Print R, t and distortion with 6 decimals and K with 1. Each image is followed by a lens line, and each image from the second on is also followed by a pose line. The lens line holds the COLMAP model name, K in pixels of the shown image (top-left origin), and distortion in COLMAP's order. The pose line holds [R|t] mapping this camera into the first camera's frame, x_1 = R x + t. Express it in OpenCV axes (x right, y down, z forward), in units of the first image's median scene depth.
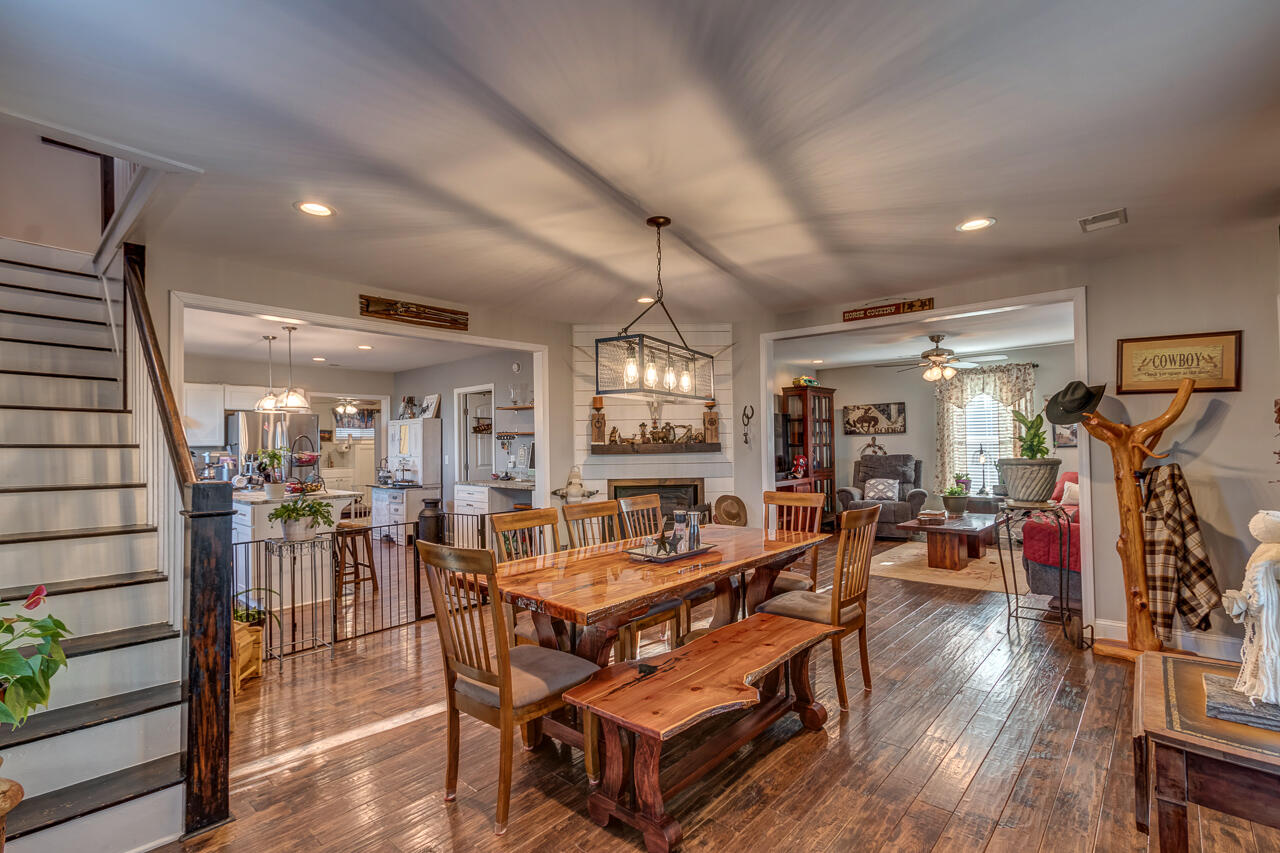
lens RADIAL K [[602.4, 0, 639.4], [0, 602.4, 448.5], [0, 0, 1]] dist [0.018375, -0.000051]
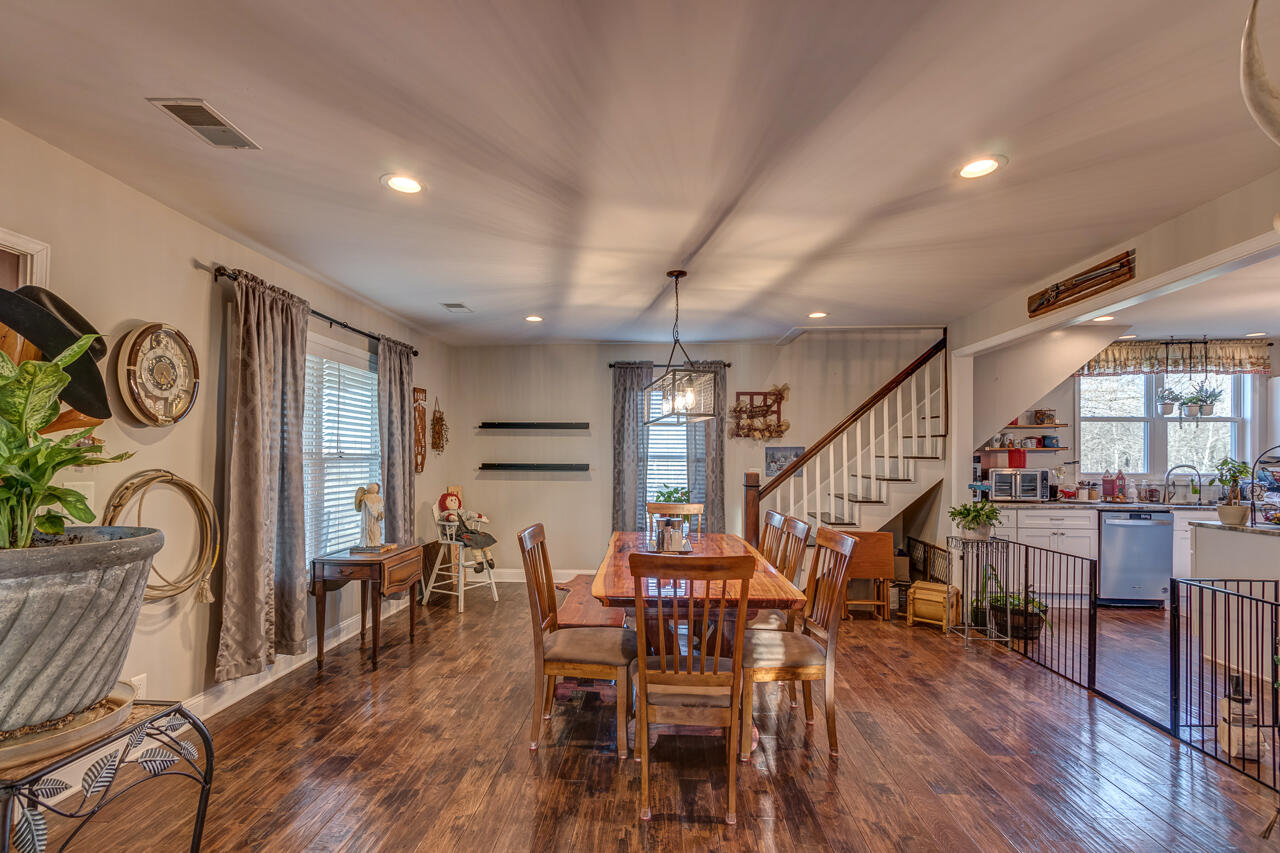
lens RADIAL K [[602.4, 0, 639.4], [0, 602.4, 448.5], [0, 0, 1]] dist [0.018375, -0.000051]
pose [[-0.788625, -0.000883, -0.614874, 0.682941], [0.000792, 0.999997, -0.002451, -0.020882], [0.614874, -0.002420, -0.788622, 1.558066]]
